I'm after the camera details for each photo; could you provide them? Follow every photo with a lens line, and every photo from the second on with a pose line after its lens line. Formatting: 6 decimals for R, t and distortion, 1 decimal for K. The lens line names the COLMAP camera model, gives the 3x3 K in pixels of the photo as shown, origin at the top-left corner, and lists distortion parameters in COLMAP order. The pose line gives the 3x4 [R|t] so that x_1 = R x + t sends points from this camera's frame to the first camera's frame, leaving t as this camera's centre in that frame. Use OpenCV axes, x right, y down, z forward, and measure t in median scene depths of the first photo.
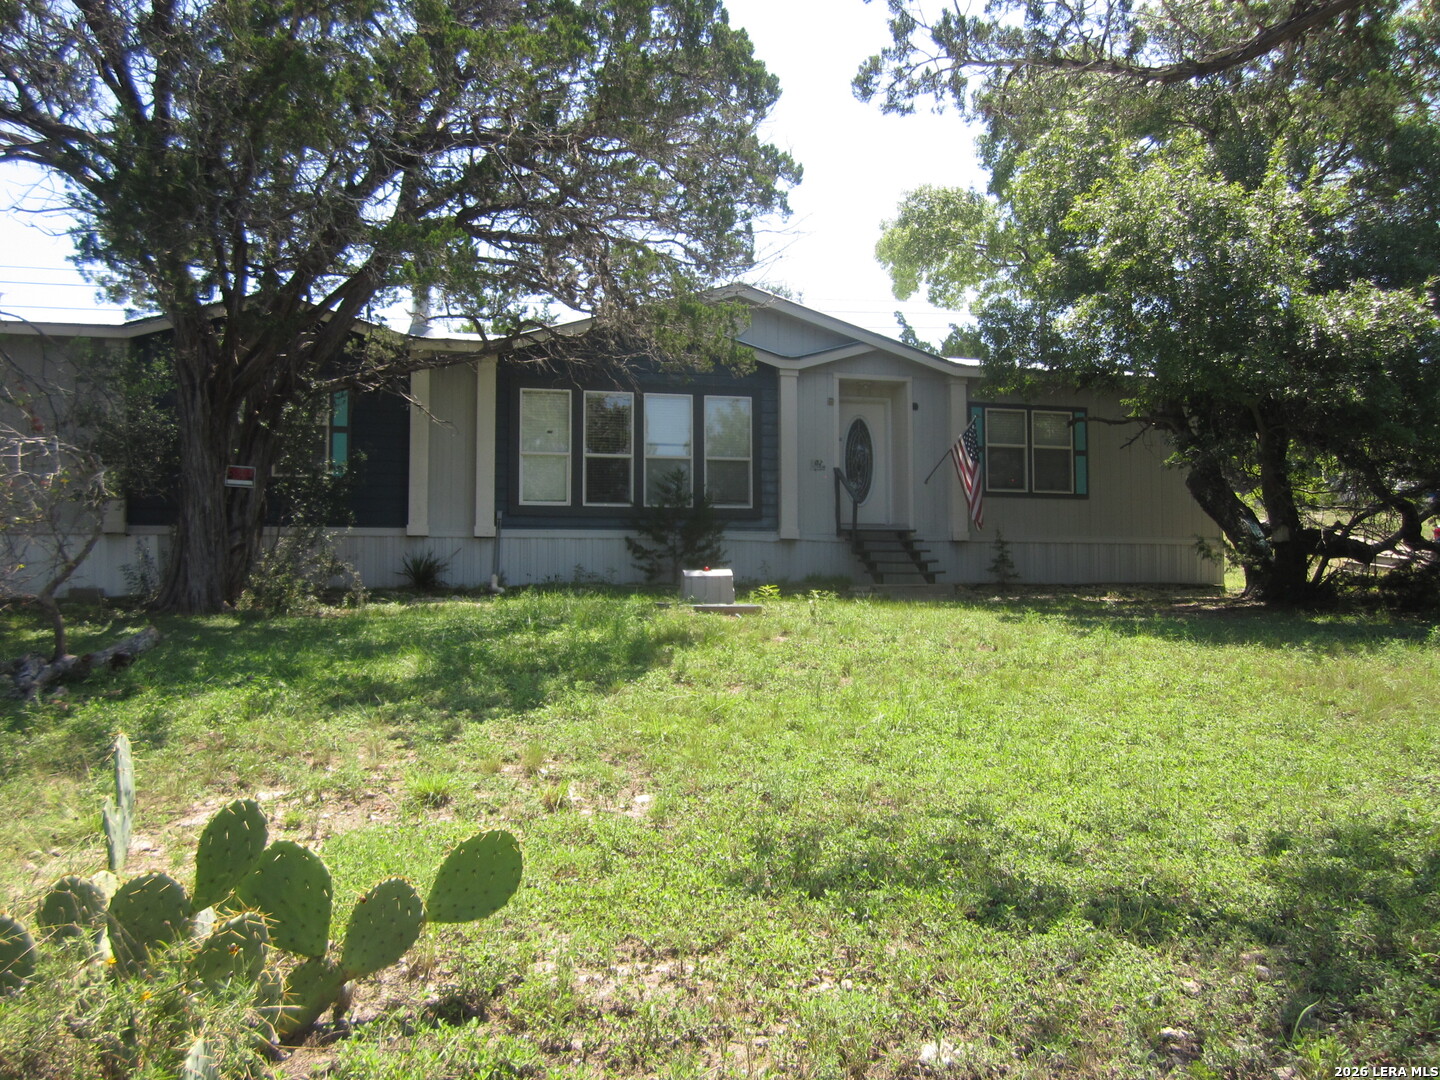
lens RADIAL K [[1179.9, 0, 720.2], [0, 1179.9, 541.2], [0, 0, 1]] dist [0.001875, 0.000925]
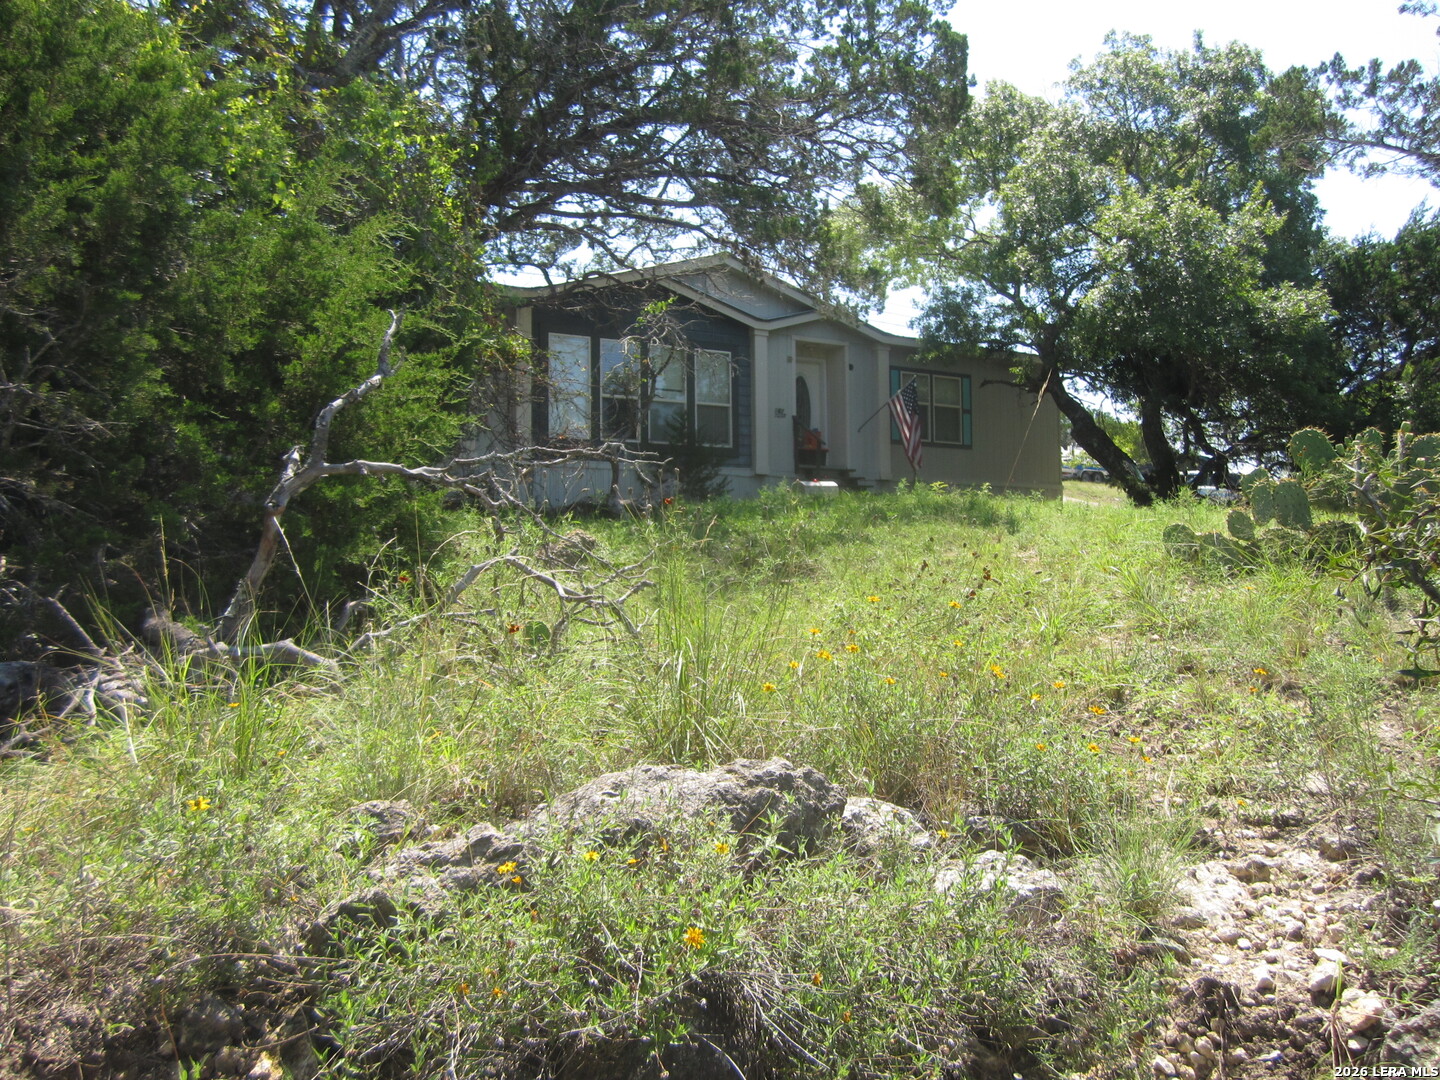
lens RADIAL K [[1179.9, 0, 719.9], [0, 1179.9, 540.3], [0, 0, 1]] dist [0.001875, 0.000925]
pose [[0.958152, 0.002610, 0.286247, -0.317964], [-0.006671, 0.999890, 0.013213, 0.048312], [-0.286181, -0.014569, 0.958065, -0.111964]]
